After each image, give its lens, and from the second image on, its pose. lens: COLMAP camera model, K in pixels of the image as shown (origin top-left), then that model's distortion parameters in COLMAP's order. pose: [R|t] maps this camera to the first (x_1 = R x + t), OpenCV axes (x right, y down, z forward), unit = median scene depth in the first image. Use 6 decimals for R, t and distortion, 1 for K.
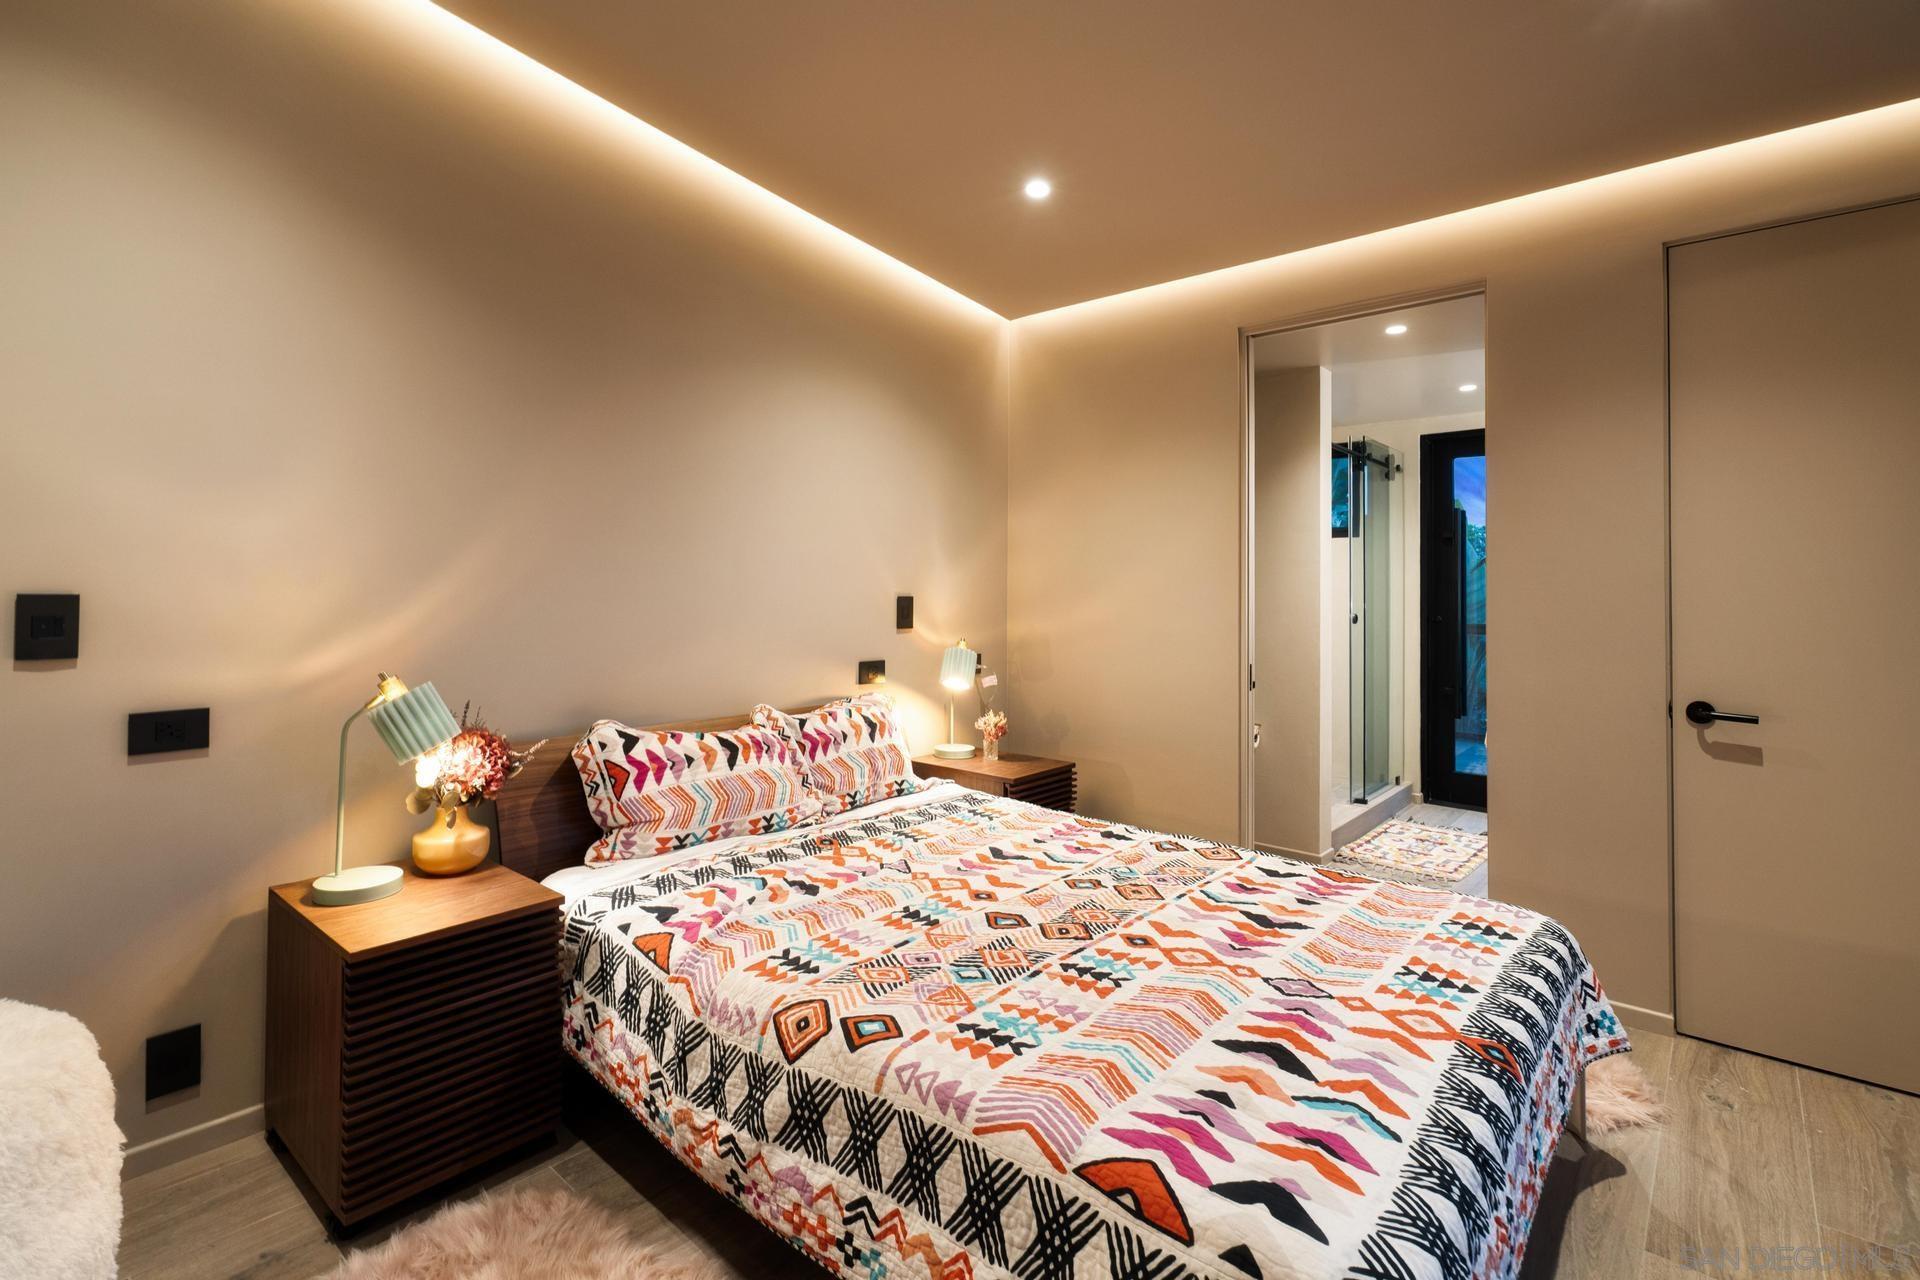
lens RADIAL K [[874.6, 0, 955.5], [0, 874.6, 595.8], [0, 0, 1]] dist [-0.000690, 0.000780]
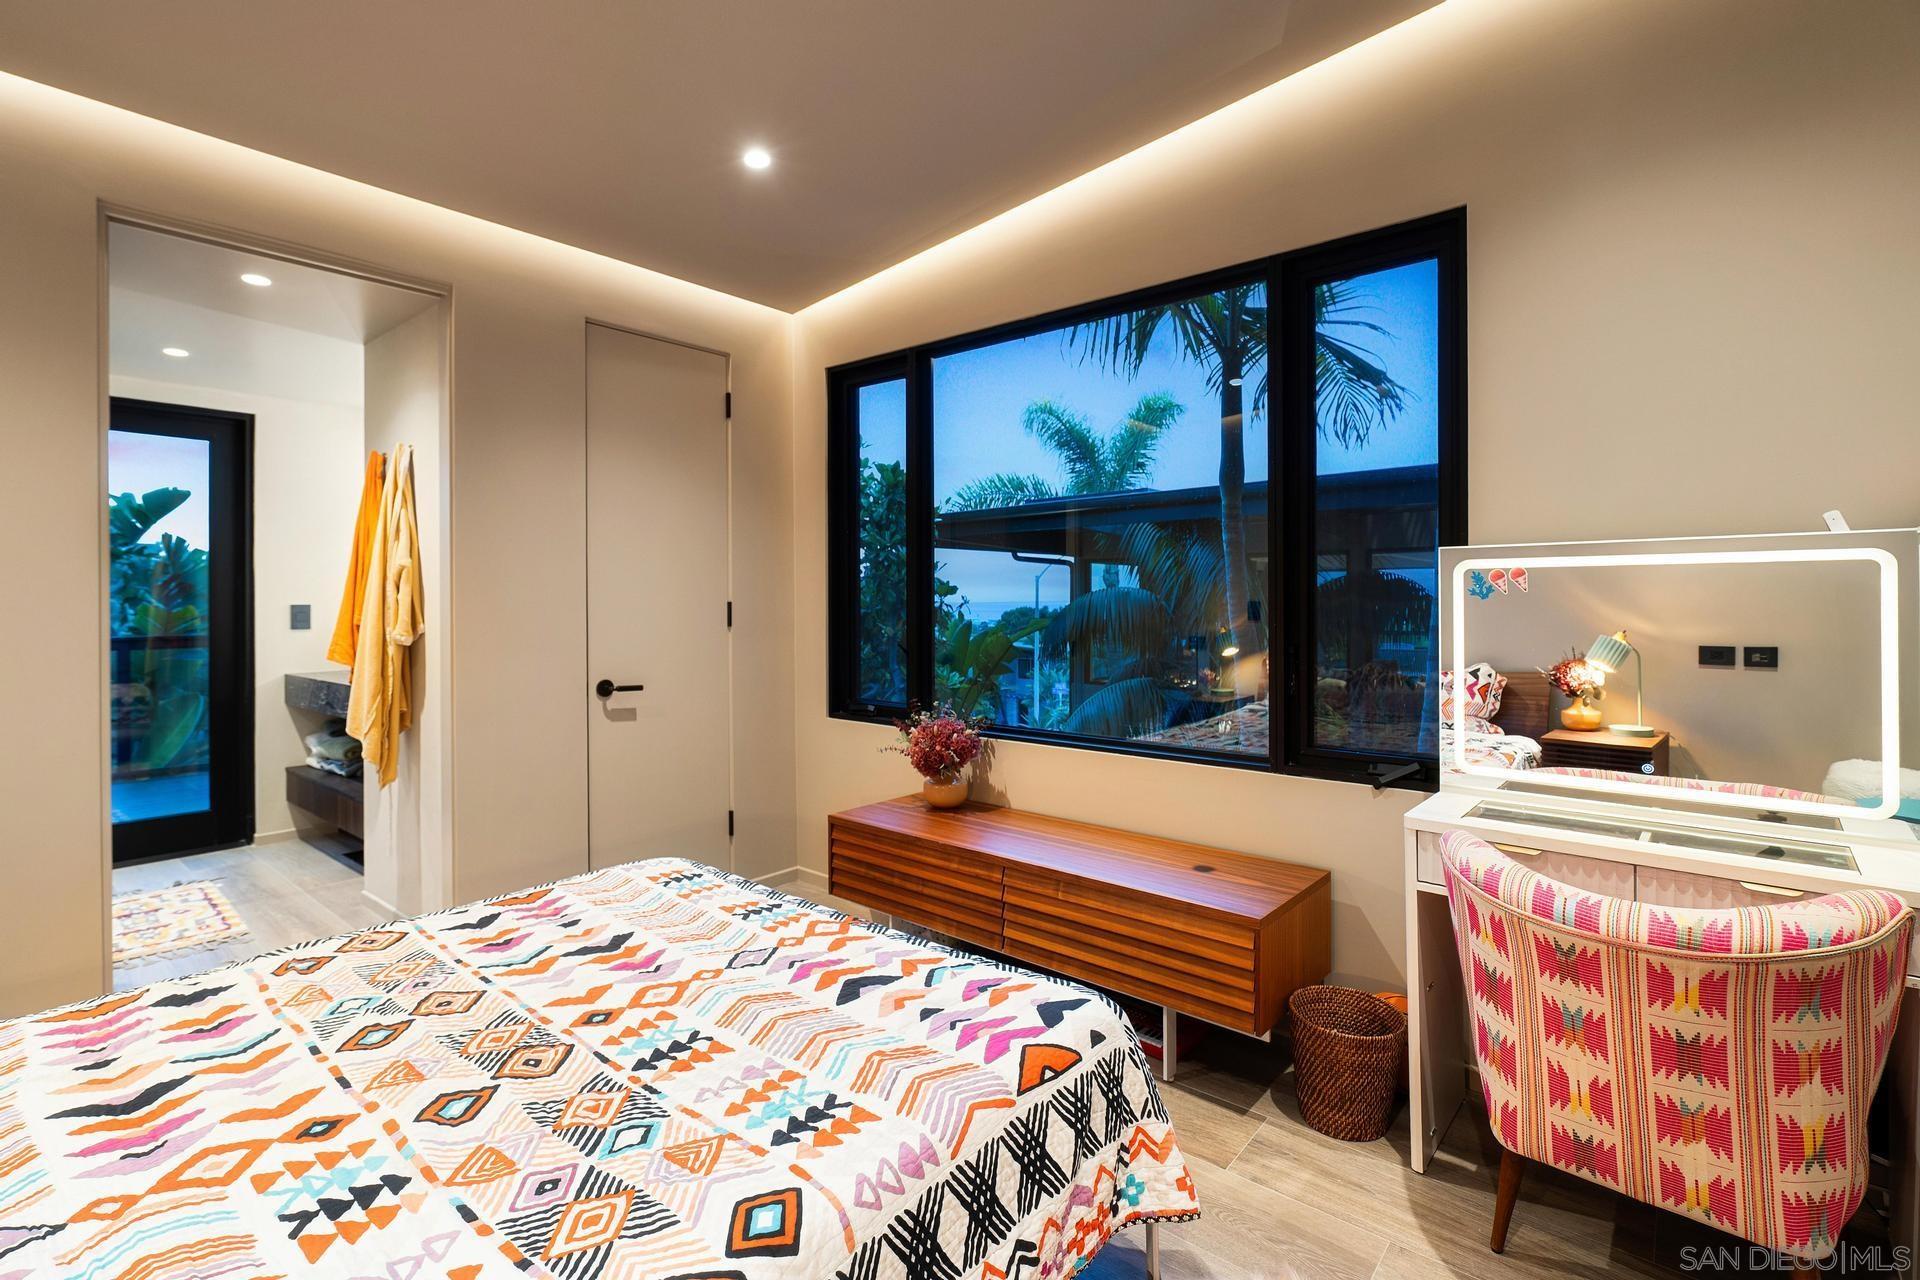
lens RADIAL K [[874.6, 0, 955.5], [0, 874.6, 595.8], [0, 0, 1]] dist [-0.000690, 0.000780]
pose [[-0.011485, -0.004843, 0.999922, -0.727257], [0.008360, 0.999953, 0.004939, -0.010189], [-0.999899, 0.008416, -0.011444, 0.773465]]
